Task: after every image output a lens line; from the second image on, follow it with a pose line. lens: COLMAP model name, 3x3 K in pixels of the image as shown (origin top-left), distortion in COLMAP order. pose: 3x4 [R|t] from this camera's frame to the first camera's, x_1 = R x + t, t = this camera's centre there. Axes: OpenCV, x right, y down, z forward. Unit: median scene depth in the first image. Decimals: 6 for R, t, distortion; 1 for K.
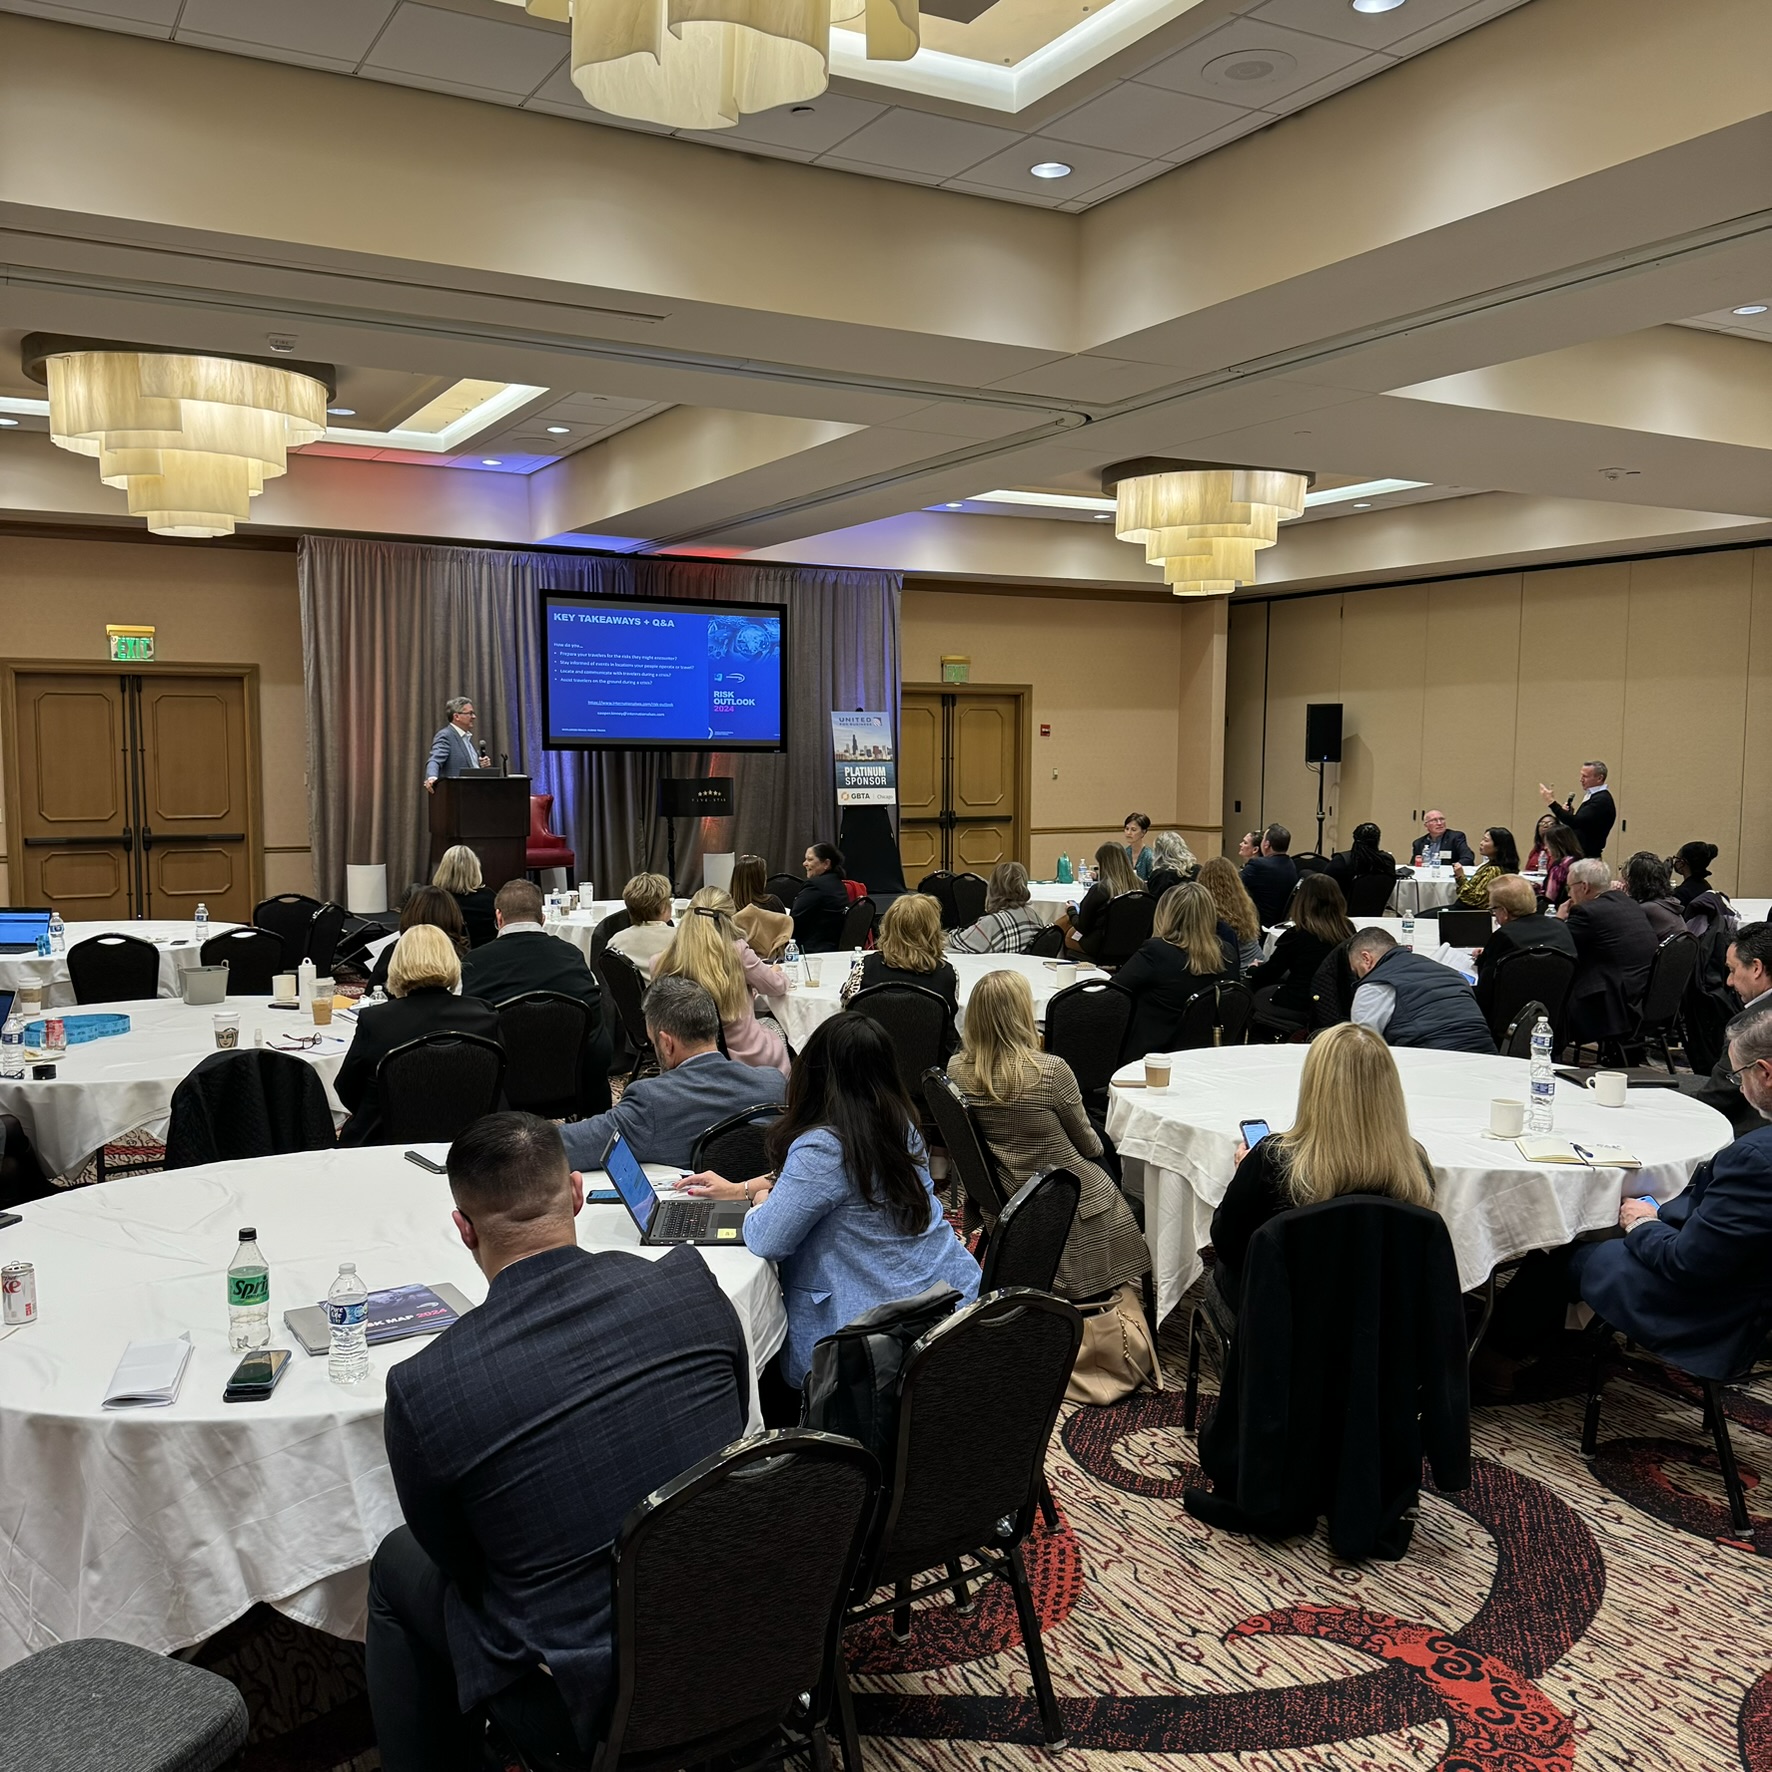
lens RADIAL K [[1621.9, 0, 886.0], [0, 1621.9, 886.0], [0, 0, 1]] dist [0.103173, -0.178270]
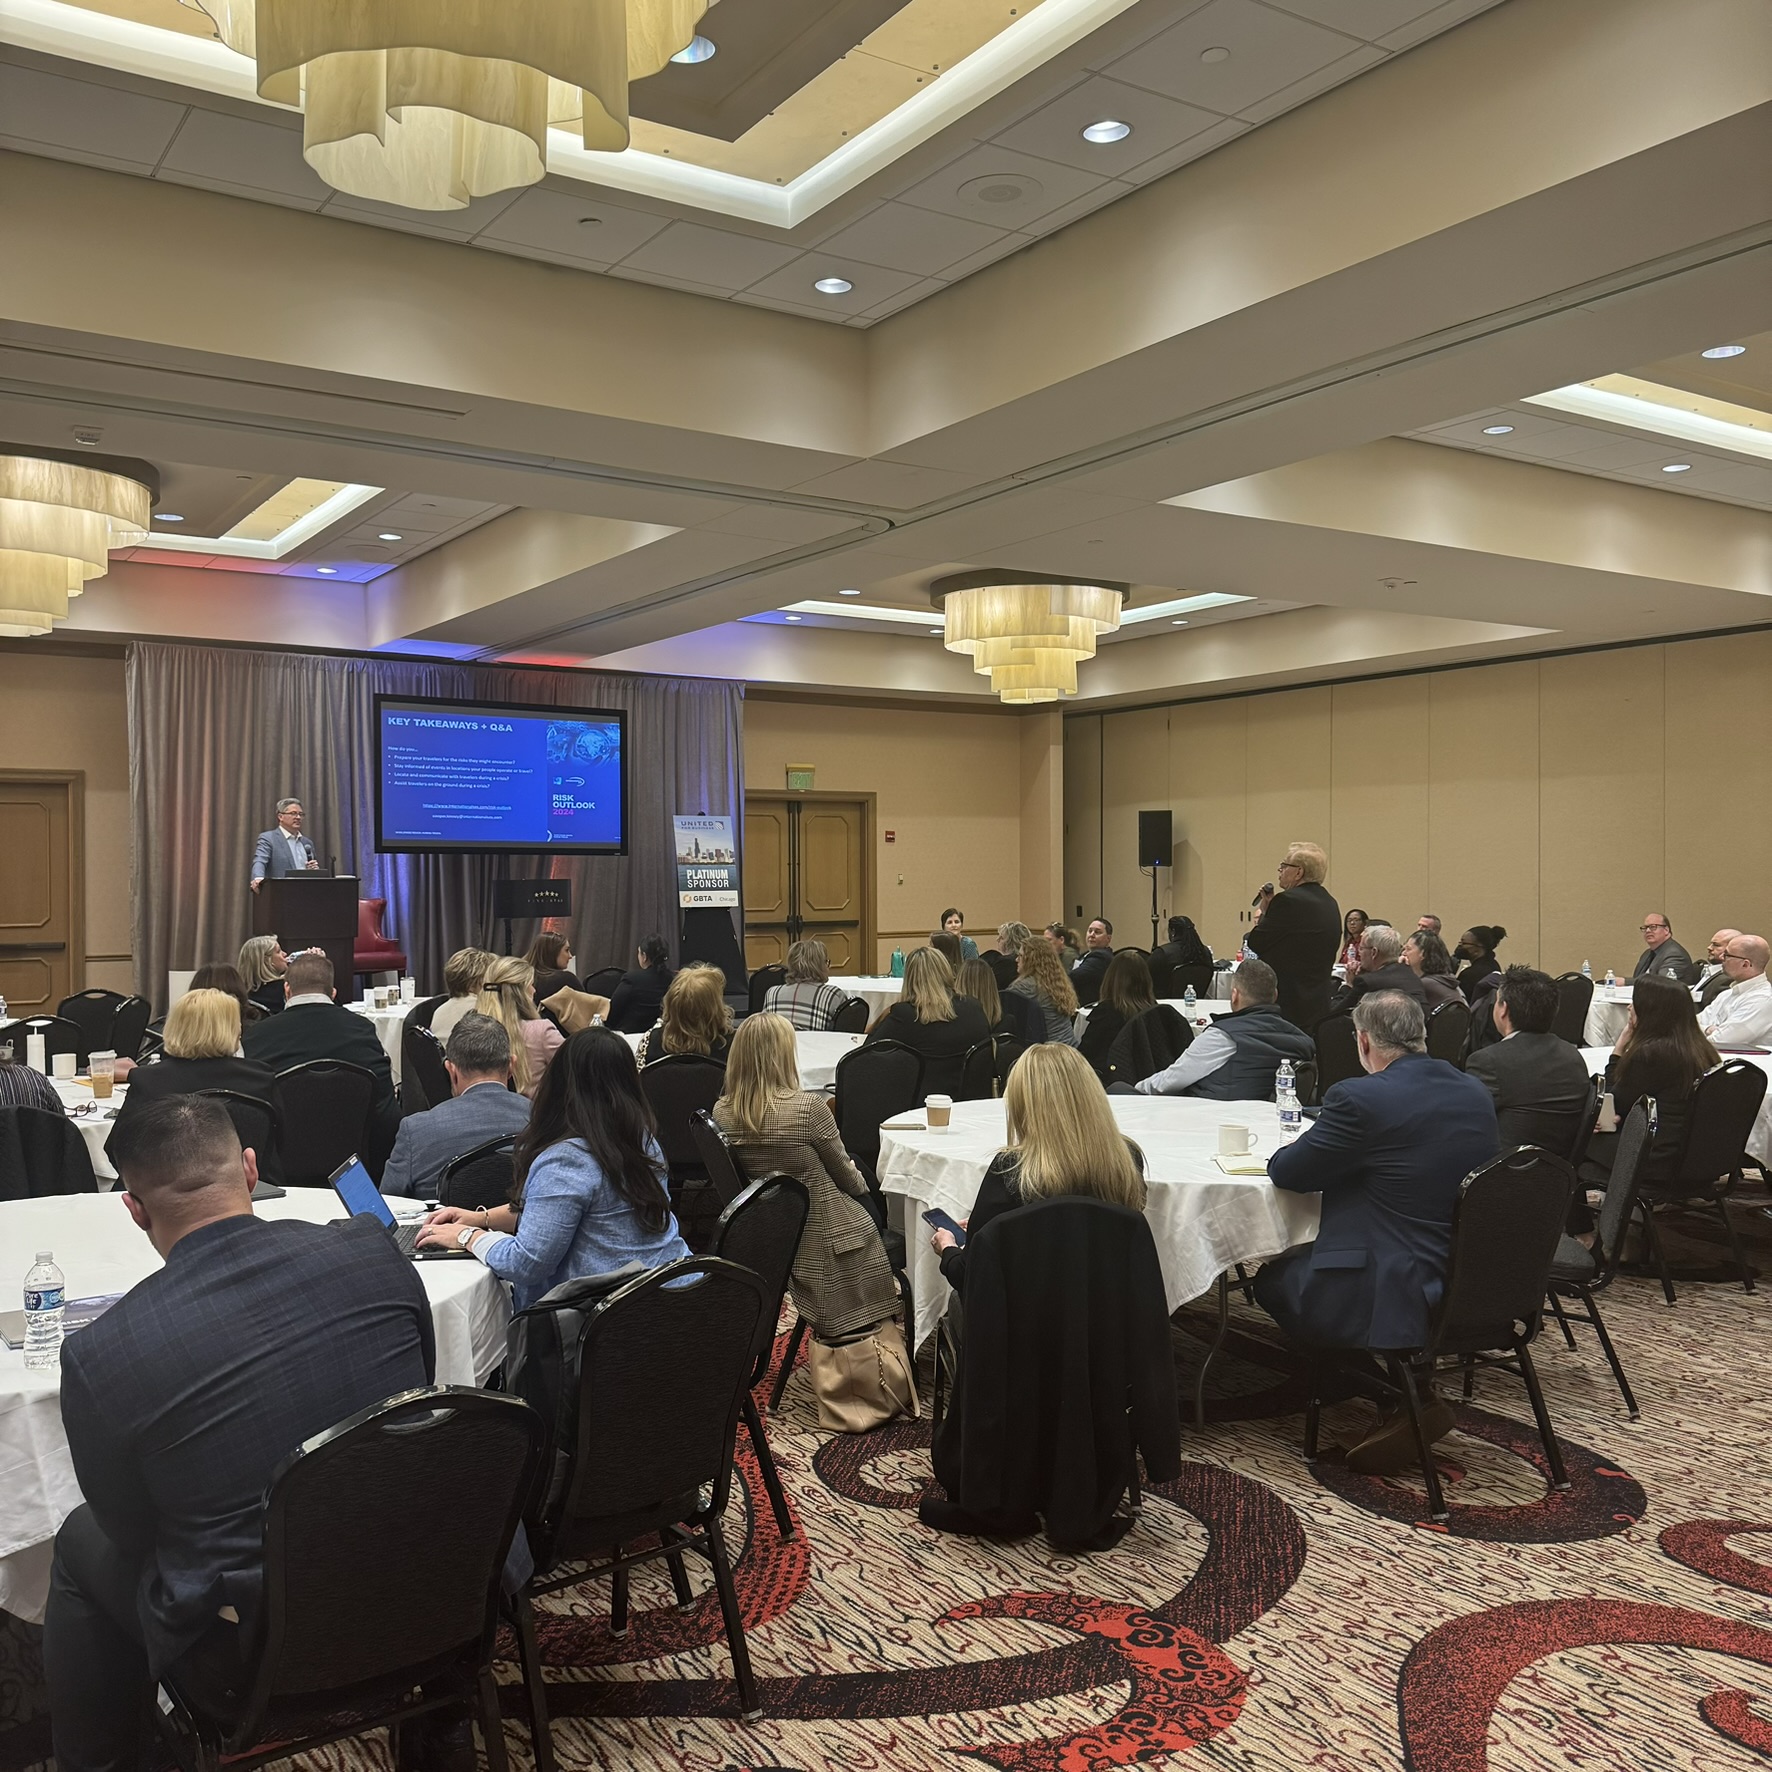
lens RADIAL K [[1621.9, 0, 886.0], [0, 1621.9, 886.0], [0, 0, 1]] dist [0.103173, -0.178270]
pose [[0.996991, -0.008655, 0.077036, 0.077784], [0.014491, 0.997038, -0.075527, 0.055846], [-0.076154, 0.076416, 0.994163, -0.052694]]
